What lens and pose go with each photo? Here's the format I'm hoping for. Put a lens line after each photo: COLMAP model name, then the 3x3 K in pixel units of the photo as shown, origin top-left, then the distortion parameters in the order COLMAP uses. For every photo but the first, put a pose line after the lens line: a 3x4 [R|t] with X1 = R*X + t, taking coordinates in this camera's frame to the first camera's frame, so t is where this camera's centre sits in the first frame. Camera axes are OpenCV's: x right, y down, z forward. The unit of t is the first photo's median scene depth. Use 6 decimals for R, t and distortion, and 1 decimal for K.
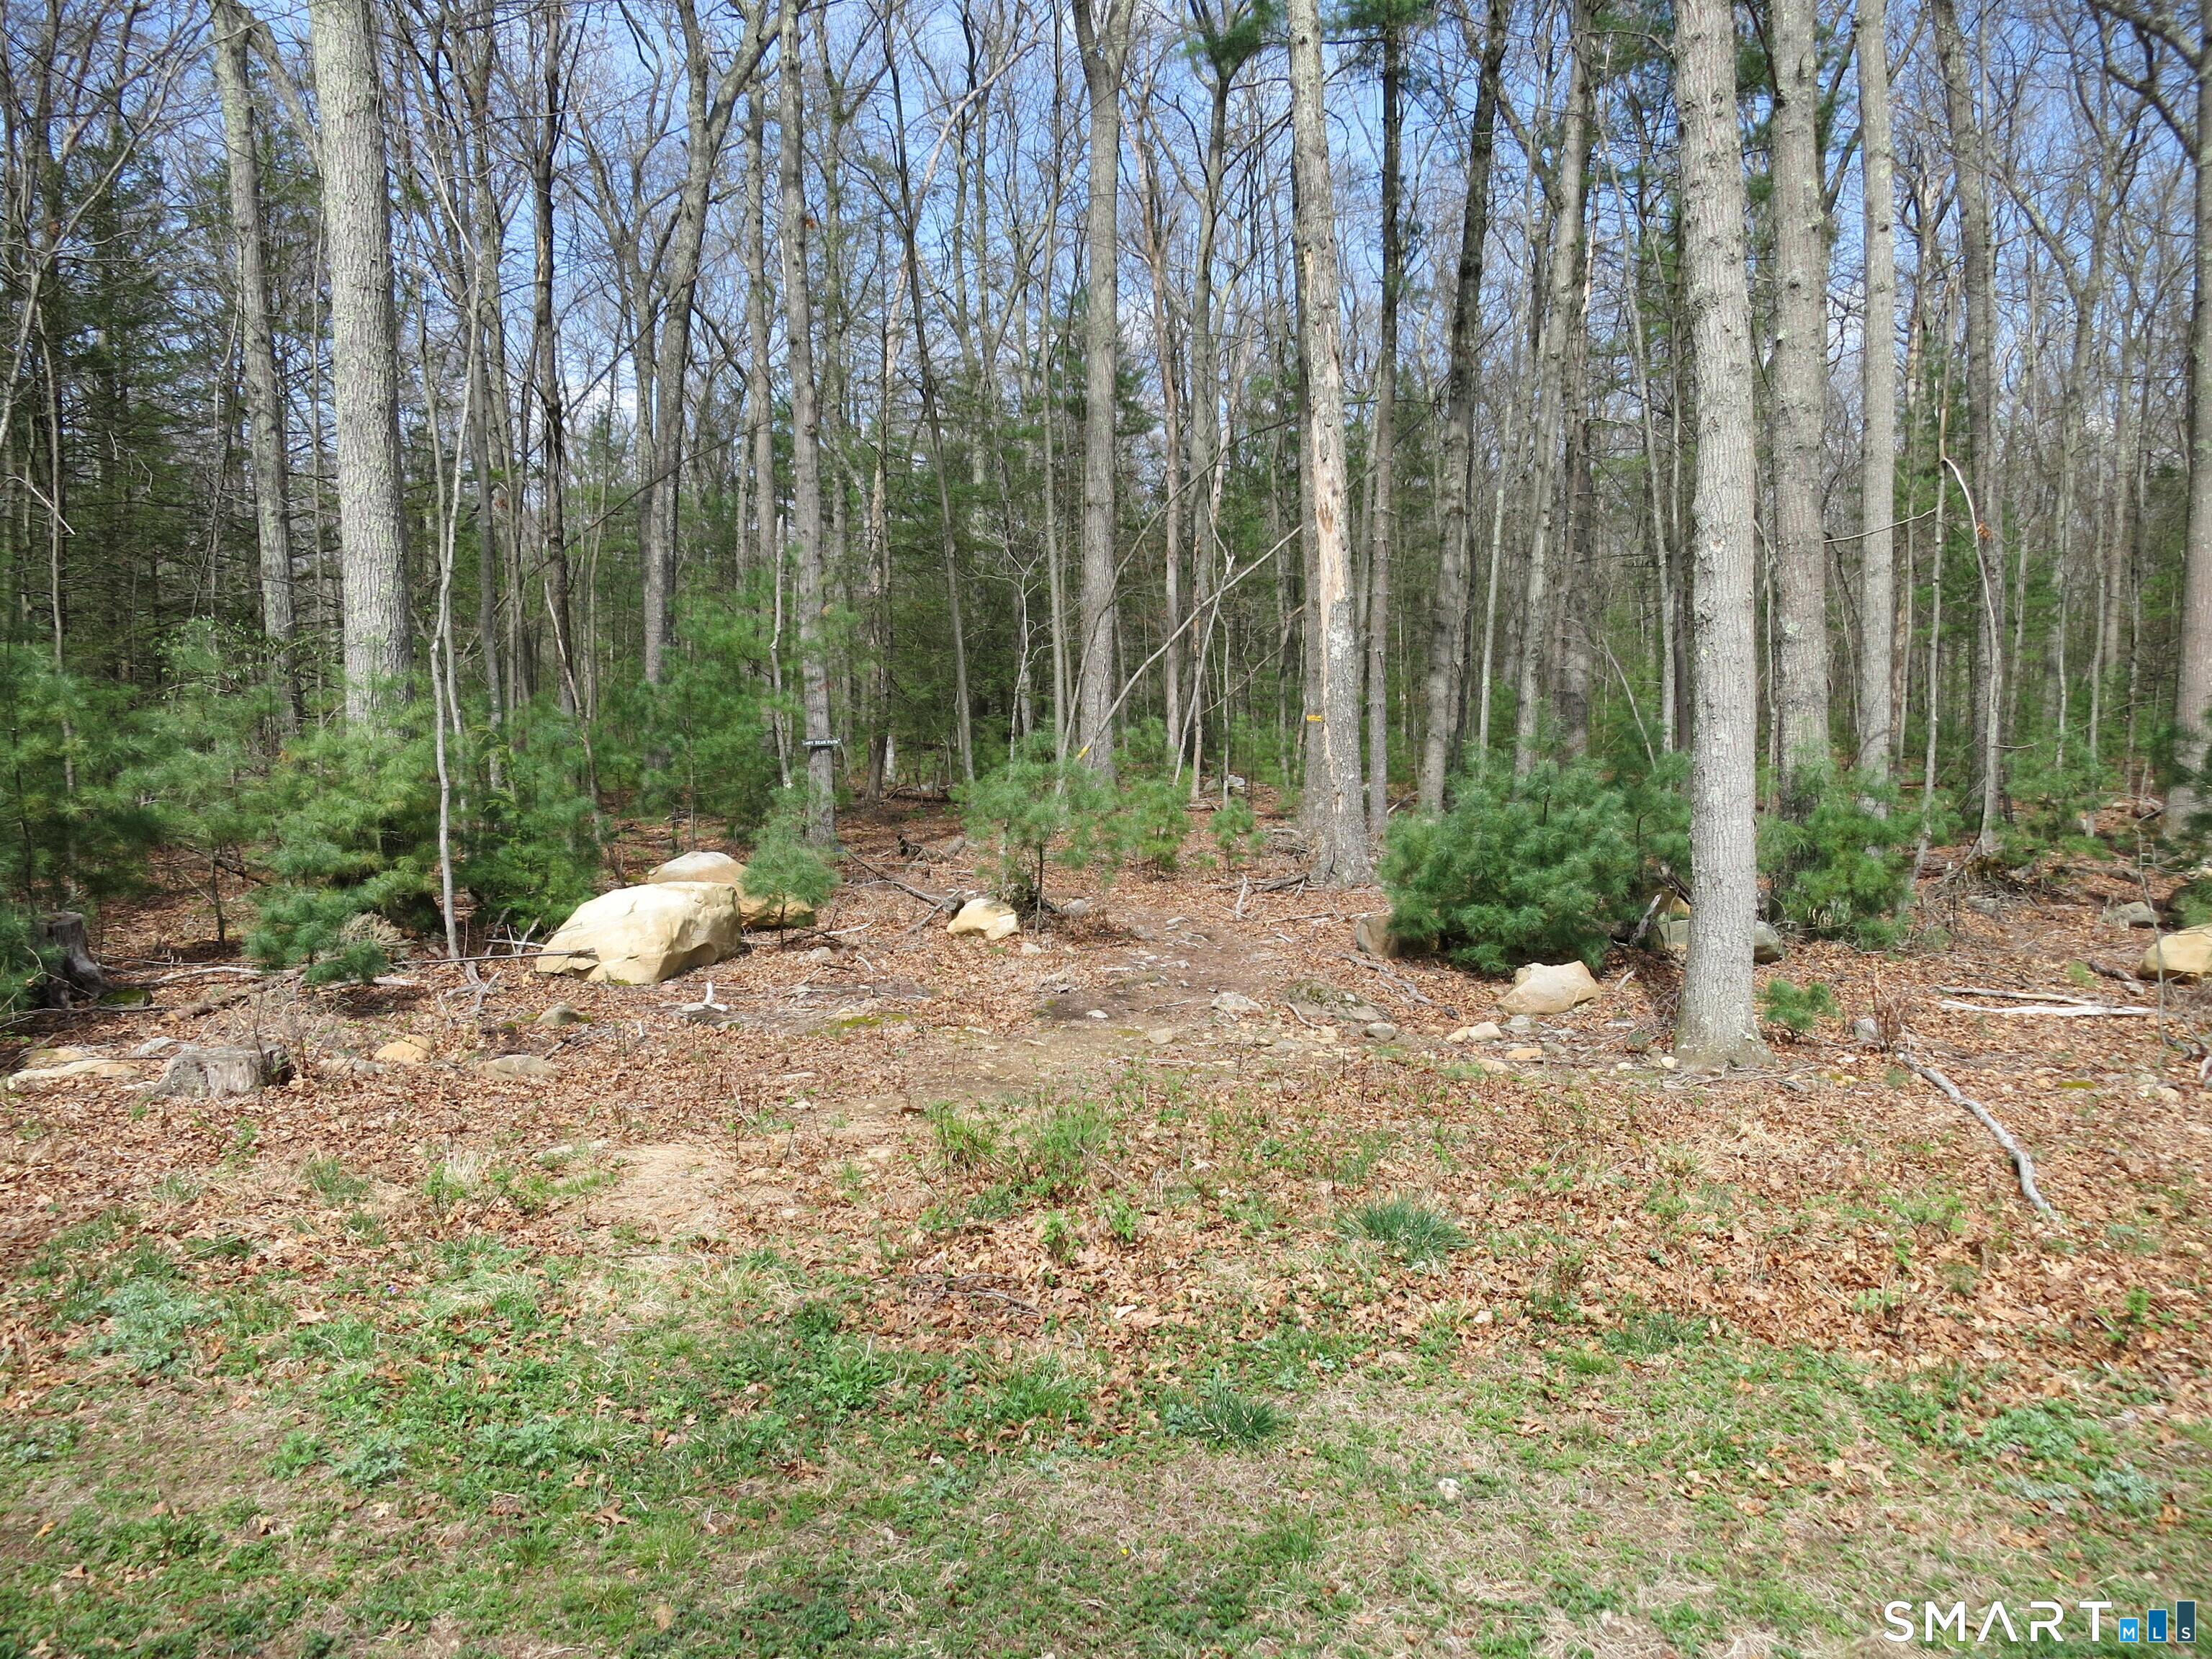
lens RADIAL K [[1584.6, 0, 1102.8], [0, 1584.6, 826.3], [0, 0, 1]] dist [-0.050188, -0.001479]
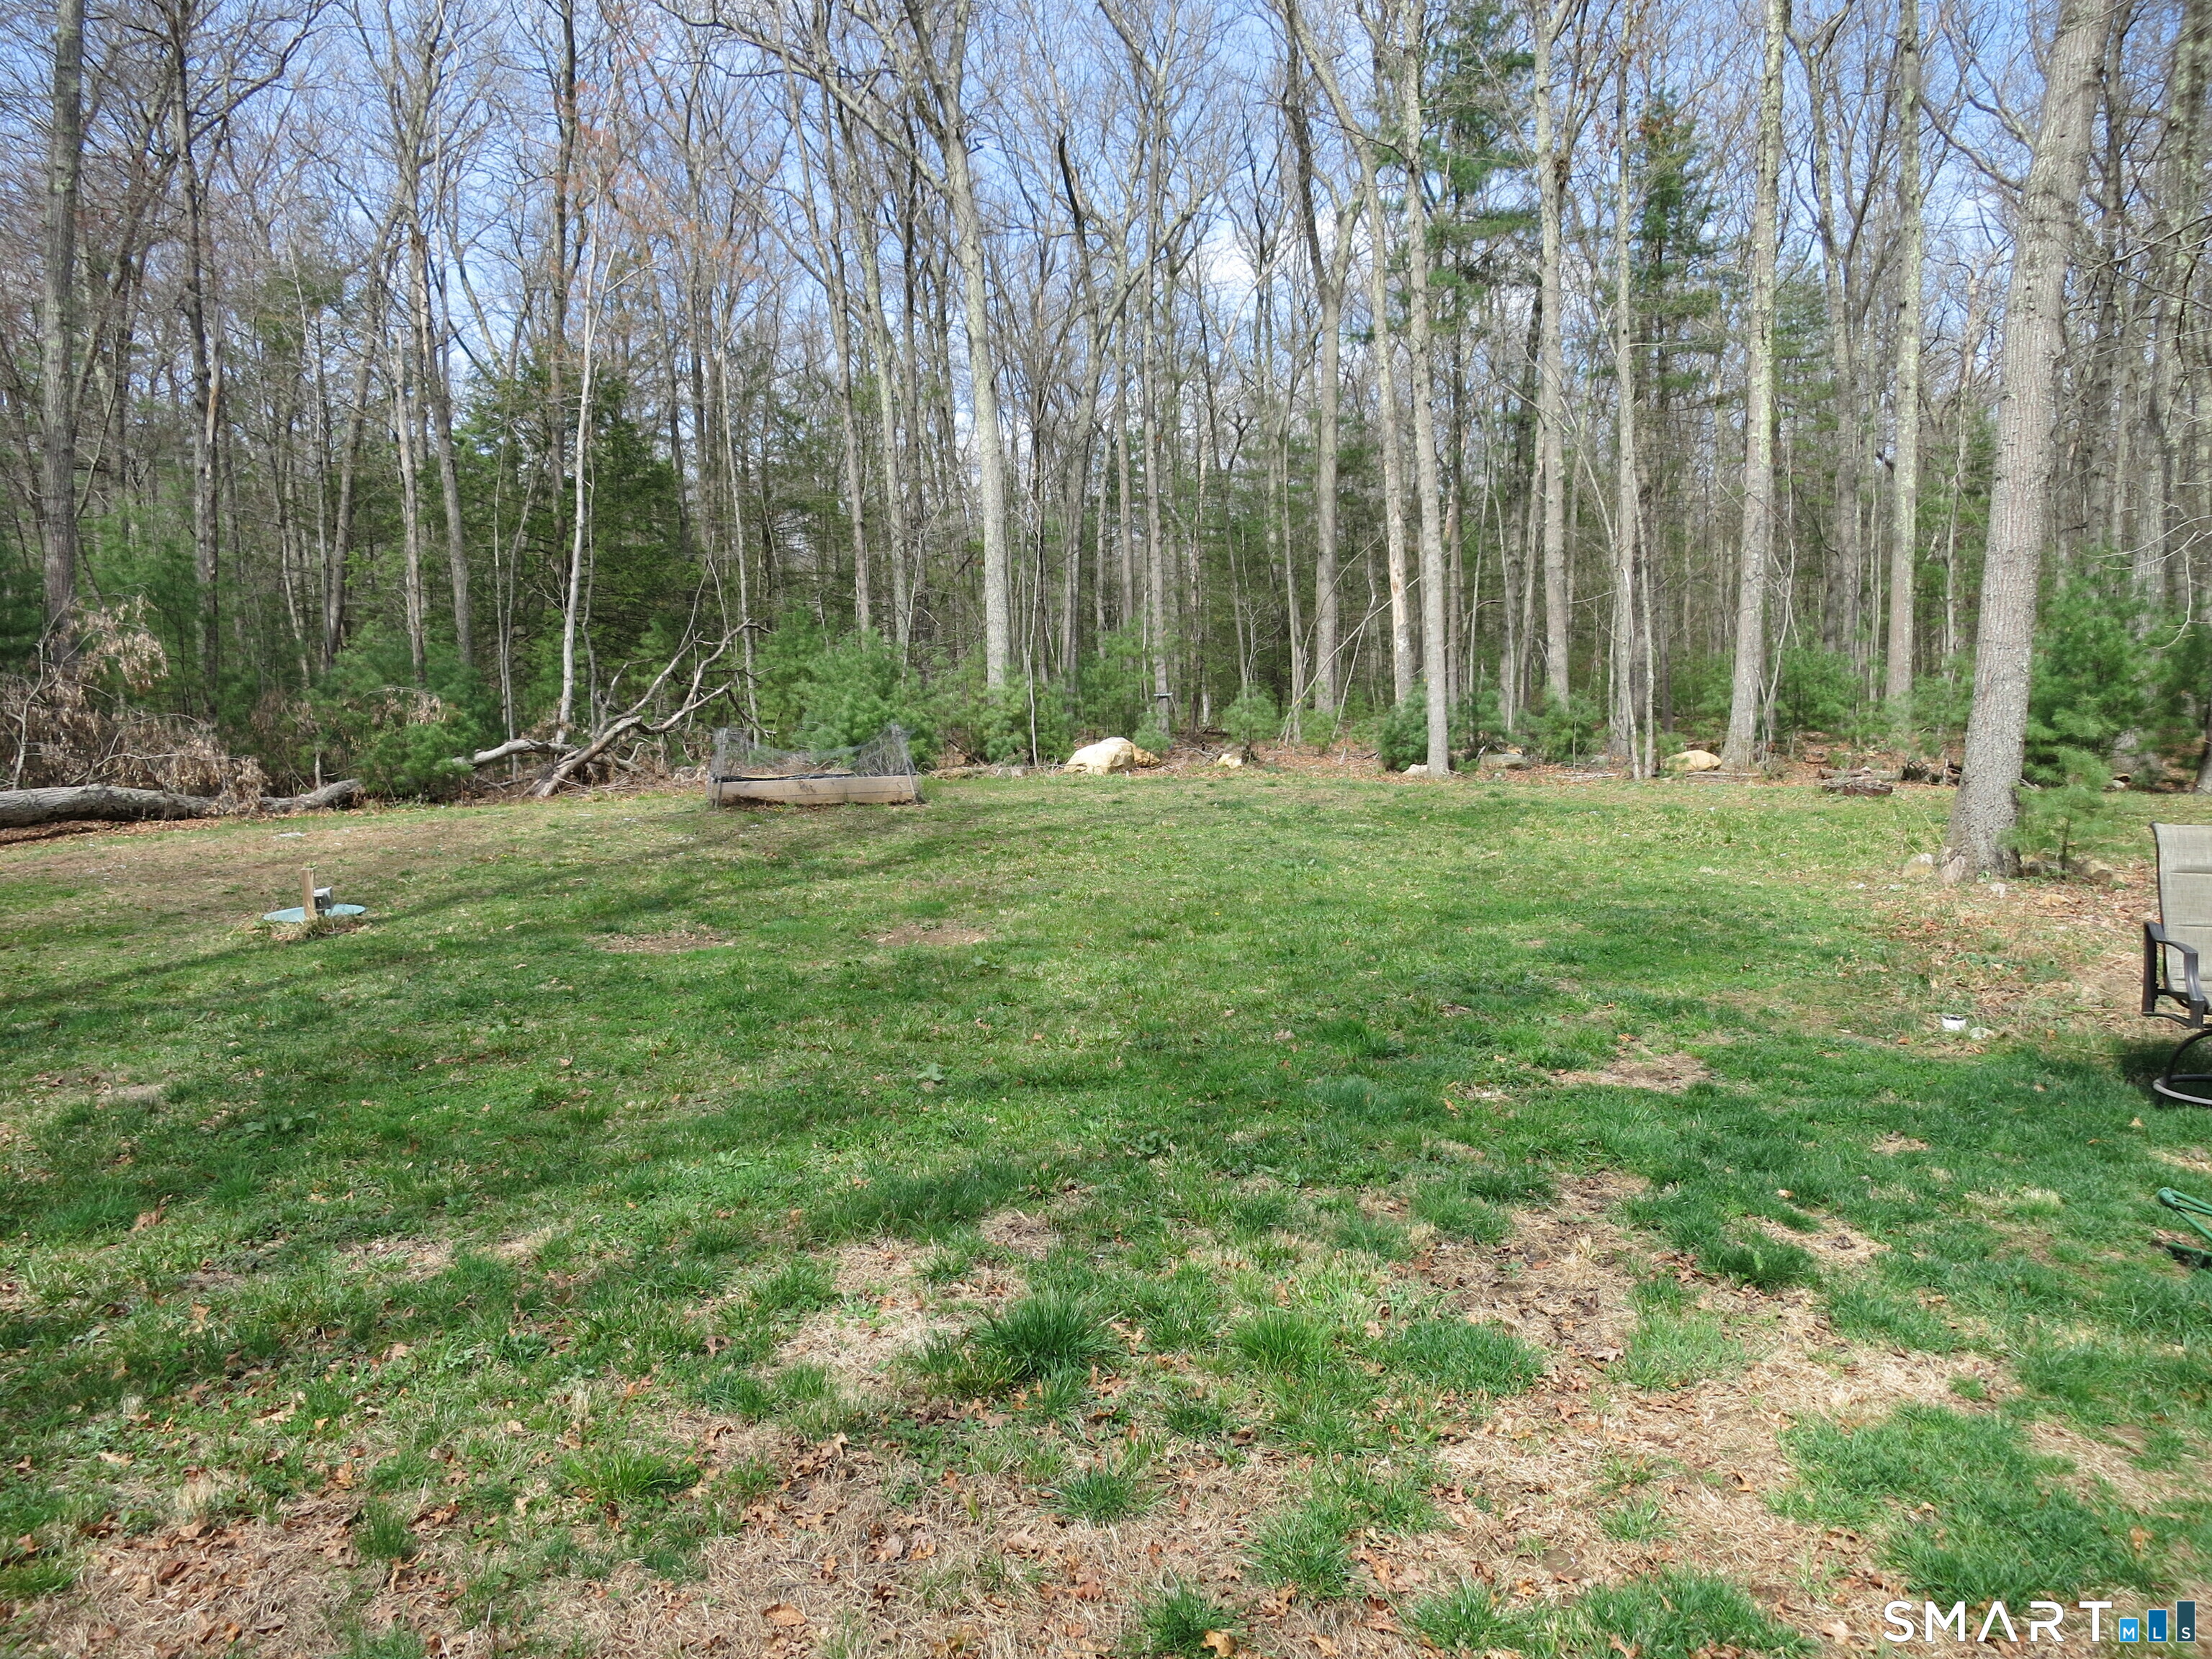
lens RADIAL K [[1584.6, 0, 1106.4], [0, 1584.6, 830.2], [0, 0, 1]] dist [-0.050188, -0.001479]
pose [[0.978563, 0.003555, -0.205916, 0.250224], [0.000680, 0.999790, 0.020492, 0.116346], [0.205945, -0.020193, 0.978355, -1.478601]]
